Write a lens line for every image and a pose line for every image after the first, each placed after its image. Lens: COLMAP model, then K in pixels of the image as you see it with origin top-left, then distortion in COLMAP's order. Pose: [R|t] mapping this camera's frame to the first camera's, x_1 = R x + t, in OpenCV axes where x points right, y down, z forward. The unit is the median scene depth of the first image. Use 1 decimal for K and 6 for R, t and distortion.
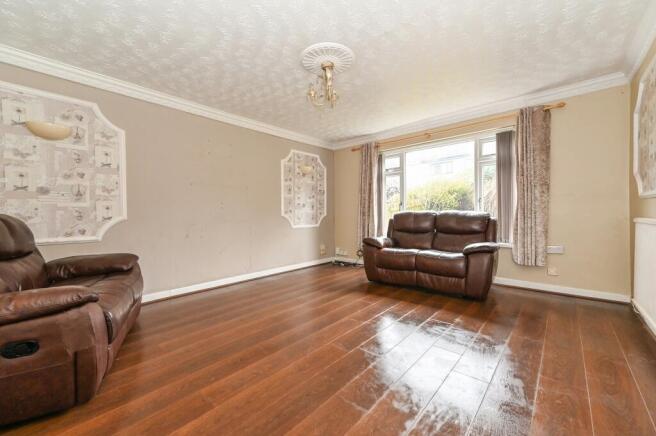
lens RADIAL K [[263.0, 0, 329.7], [0, 263.0, 219.3], [0, 0, 1]] dist [0.003469, 0.000450]
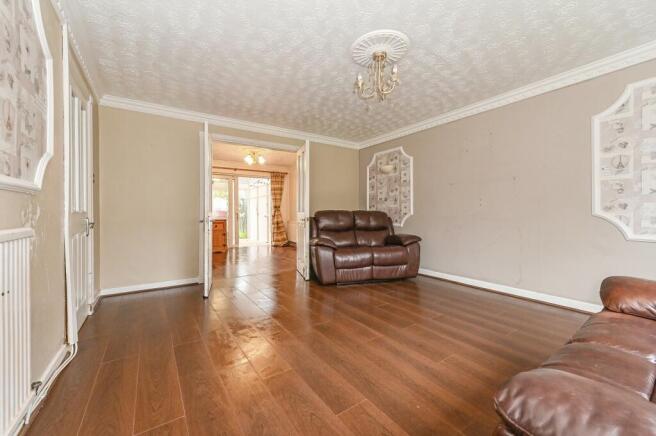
lens RADIAL K [[263.0, 0, 329.6], [0, 263.0, 212.1], [0, 0, 1]] dist [0.003469, 0.000450]
pose [[-0.261236, 0.010560, -0.965217, 0.836865], [-0.013442, 0.999803, 0.014577, -0.030557], [0.965181, 0.016783, -0.261043, 0.952532]]
